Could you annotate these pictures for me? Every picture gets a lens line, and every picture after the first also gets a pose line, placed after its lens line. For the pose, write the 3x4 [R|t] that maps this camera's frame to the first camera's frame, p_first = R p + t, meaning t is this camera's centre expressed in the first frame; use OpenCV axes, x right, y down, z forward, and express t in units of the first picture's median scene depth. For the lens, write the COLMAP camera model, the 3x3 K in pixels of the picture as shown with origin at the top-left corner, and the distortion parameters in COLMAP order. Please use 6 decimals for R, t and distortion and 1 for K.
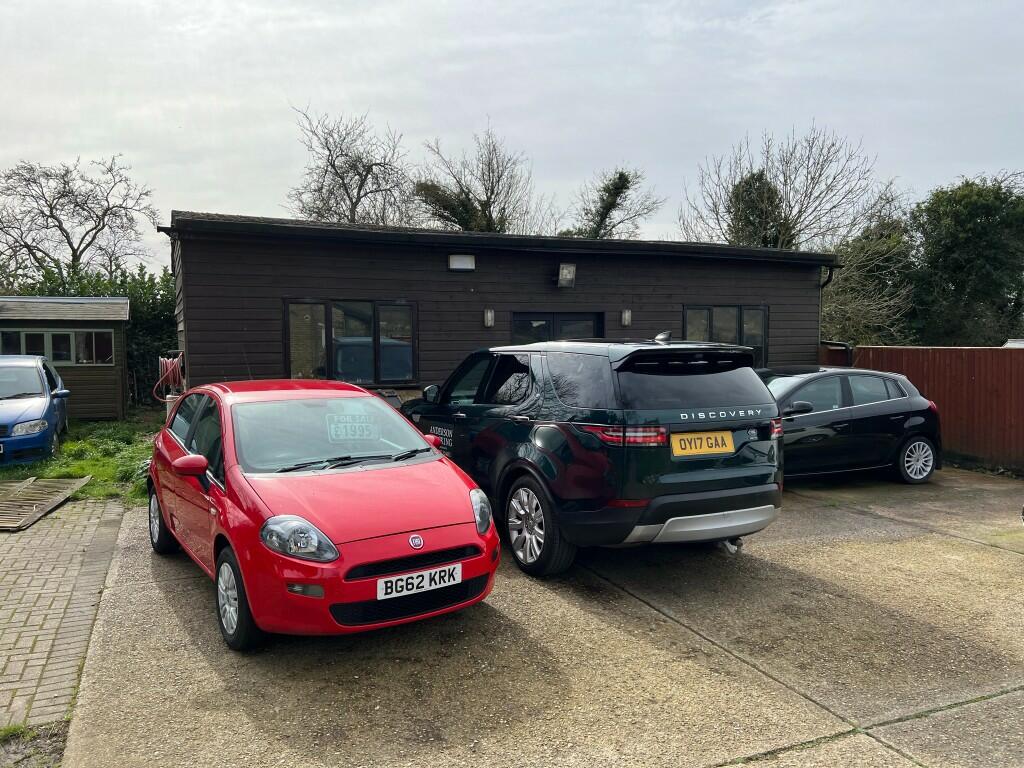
lens RADIAL K [[774.9, 0, 512.0], [0, 774.9, 384.0], [0, 0, 1]] dist [0.008097, 0.003503]
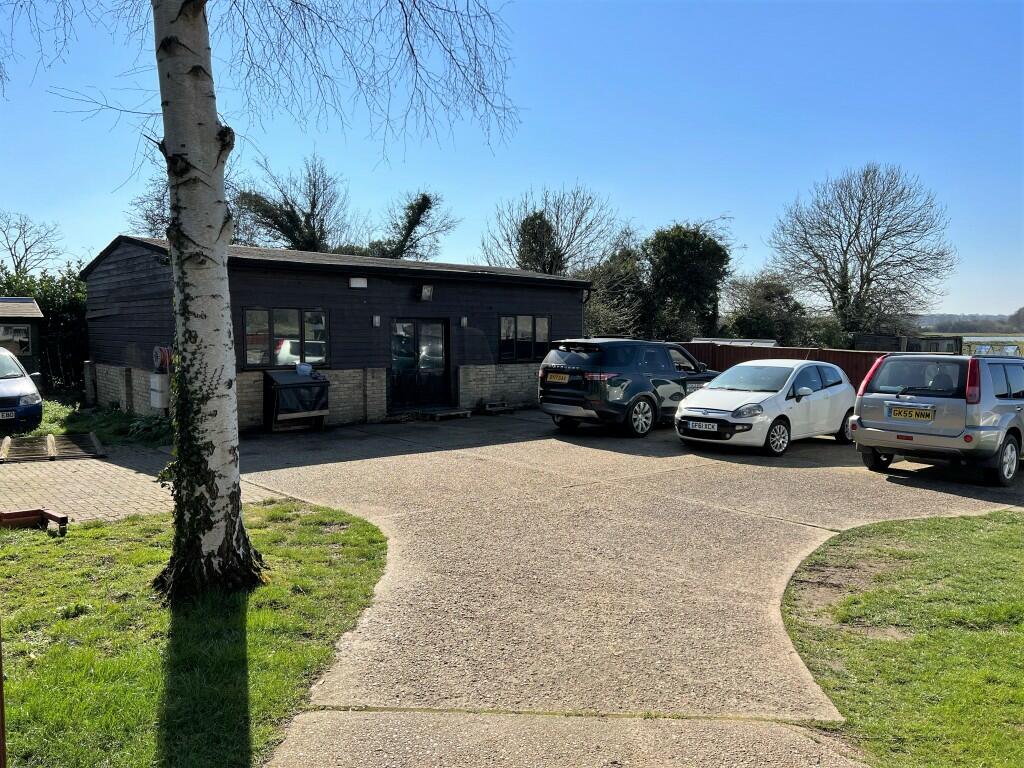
lens RADIAL K [[805.1, 0, 512.0], [0, 805.1, 384.0], [0, 0, 1]] dist [0.066014, -0.126081]
pose [[0.956554, -0.010355, 0.291373, -0.131500], [0.009283, 0.999944, 0.005060, 0.017198], [-0.291409, -0.002135, 0.956596, -0.312492]]
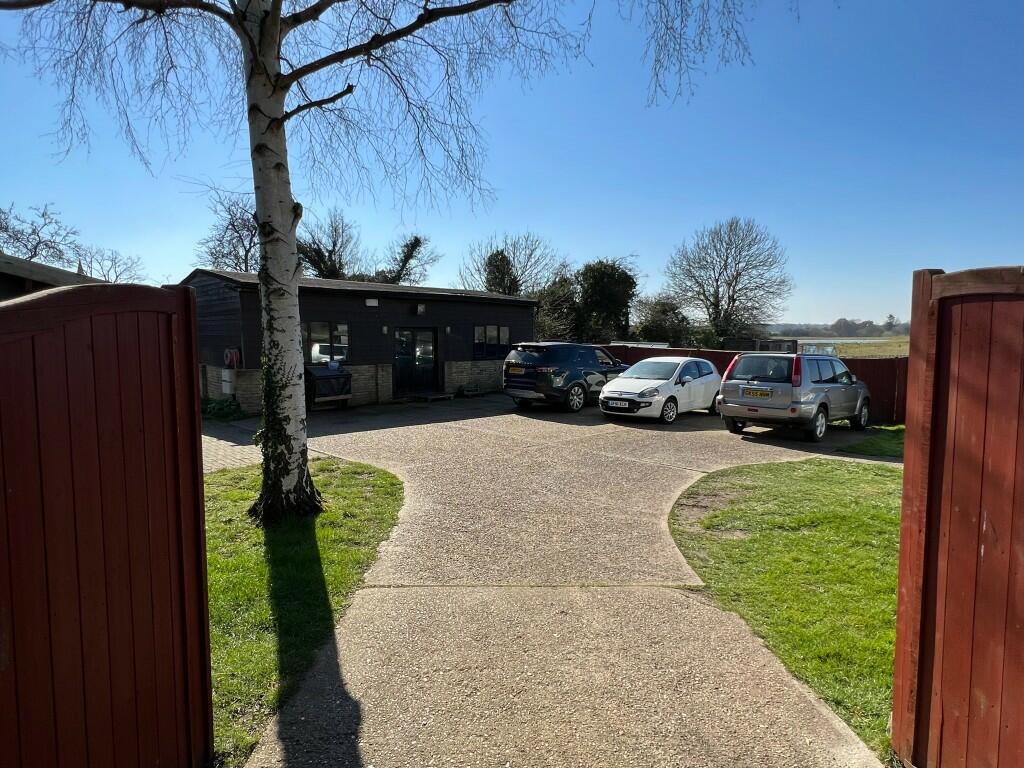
lens RADIAL K [[598.7, 0, 512.0], [0, 598.7, 384.0], [0, 0, 1]] dist [-0.044263, -0.000207]
pose [[0.938938, -0.021016, 0.343444, -0.146767], [0.014676, 0.999671, 0.021050, 0.016717], [-0.343773, -0.014724, 0.938937, -0.339601]]
